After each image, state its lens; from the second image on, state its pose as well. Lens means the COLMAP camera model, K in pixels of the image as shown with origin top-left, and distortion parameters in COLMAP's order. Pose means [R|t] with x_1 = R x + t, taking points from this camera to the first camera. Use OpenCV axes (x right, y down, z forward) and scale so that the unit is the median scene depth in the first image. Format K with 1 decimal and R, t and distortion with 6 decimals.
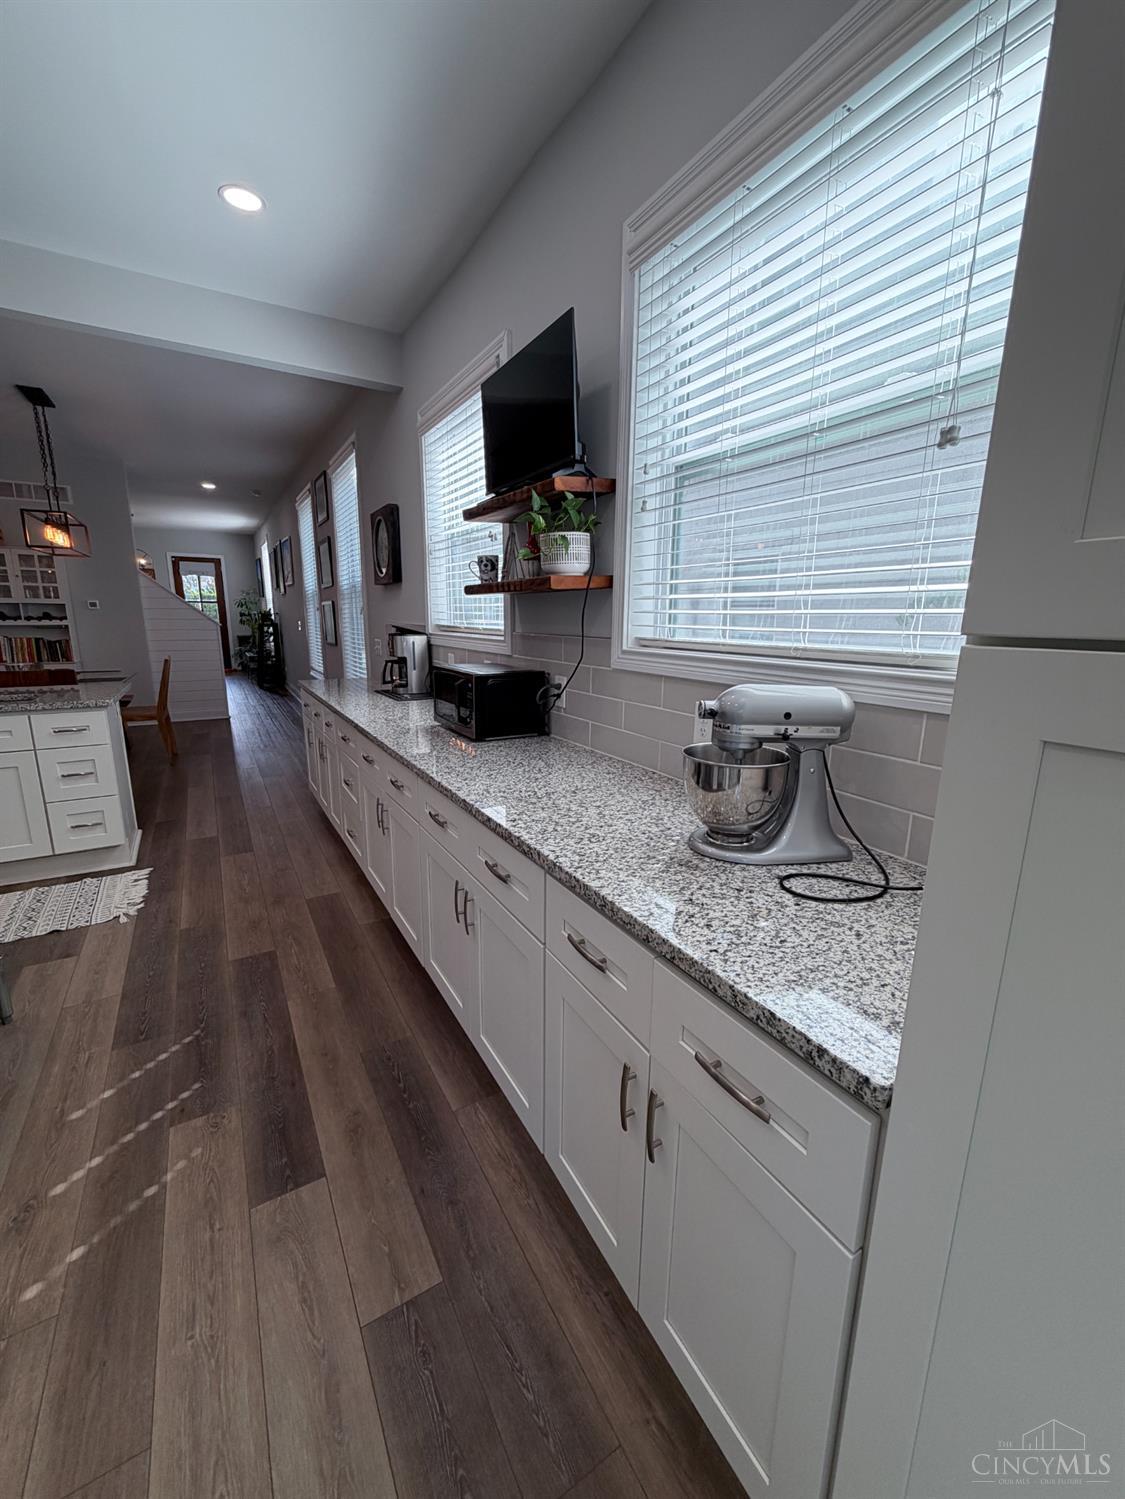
lens RADIAL K [[599.1, 0, 563.0], [0, 599.1, 744.1], [0, 0, 1]] dist [-0.009517, -0.000312]
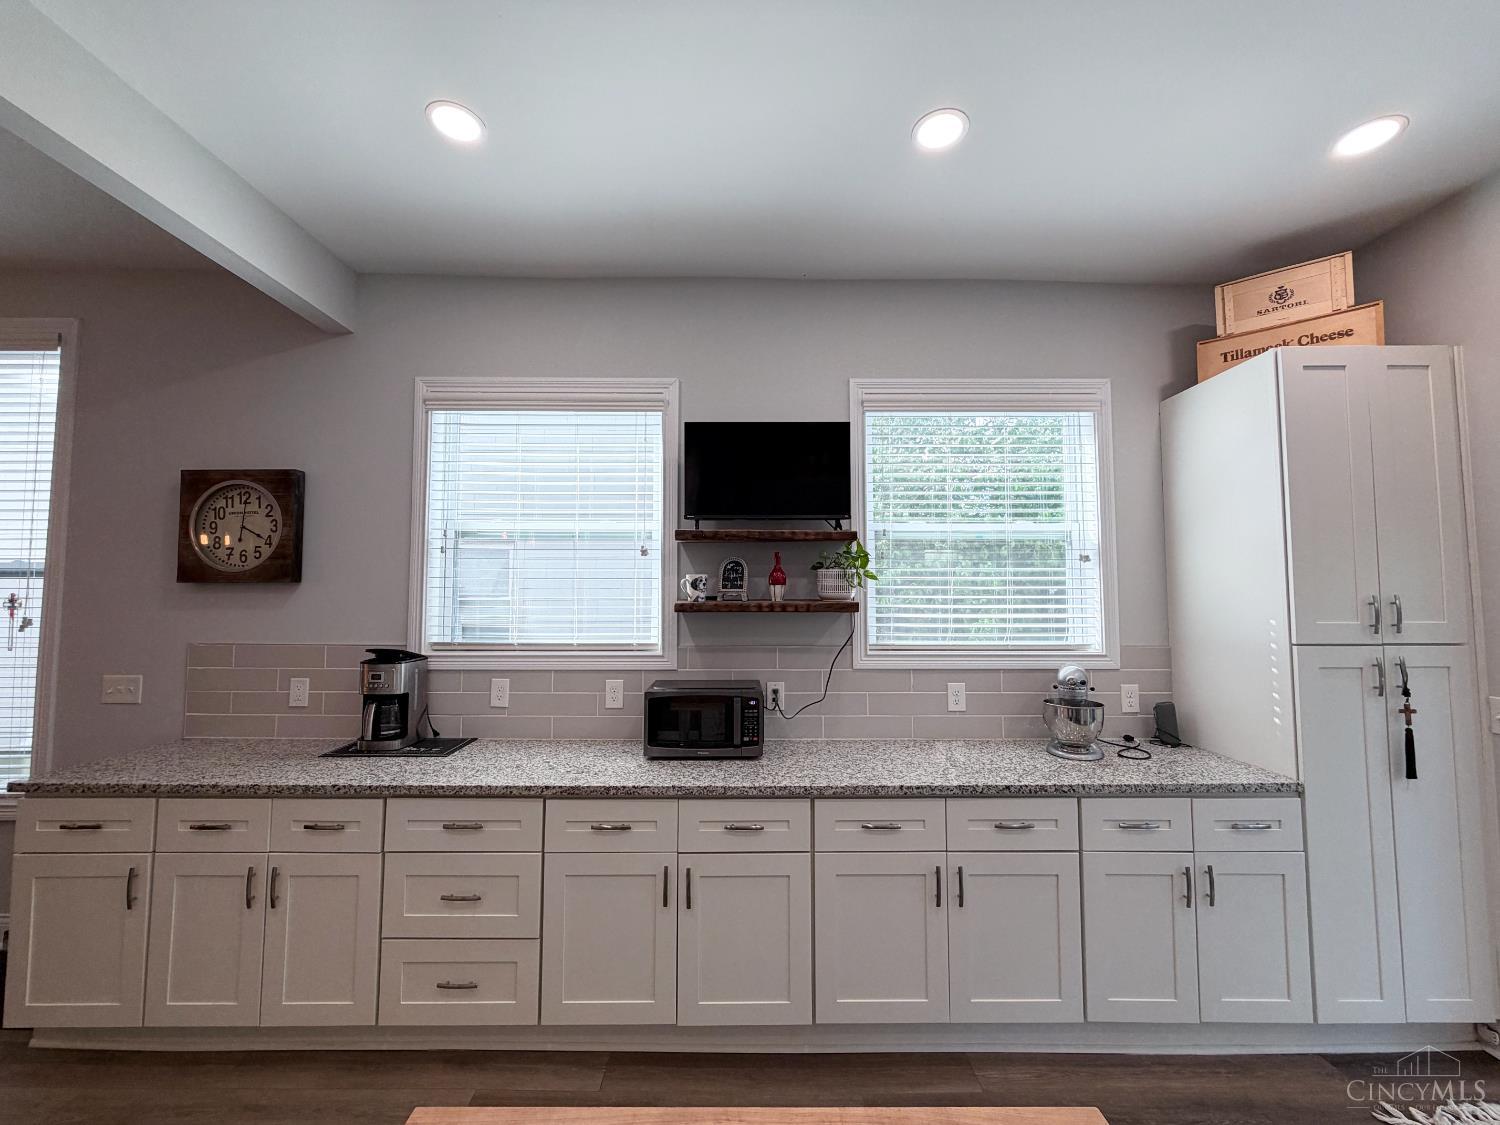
lens RADIAL K [[599.5, 0, 751.7], [0, 599.5, 569.0], [0, 0, 1]] dist [-0.009517, -0.000312]
pose [[0.504382, 0.044531, 0.862331, -0.905586], [0.186735, 0.969412, -0.159283, -0.136170], [-0.843047, 0.241367, 0.480639, 0.419783]]
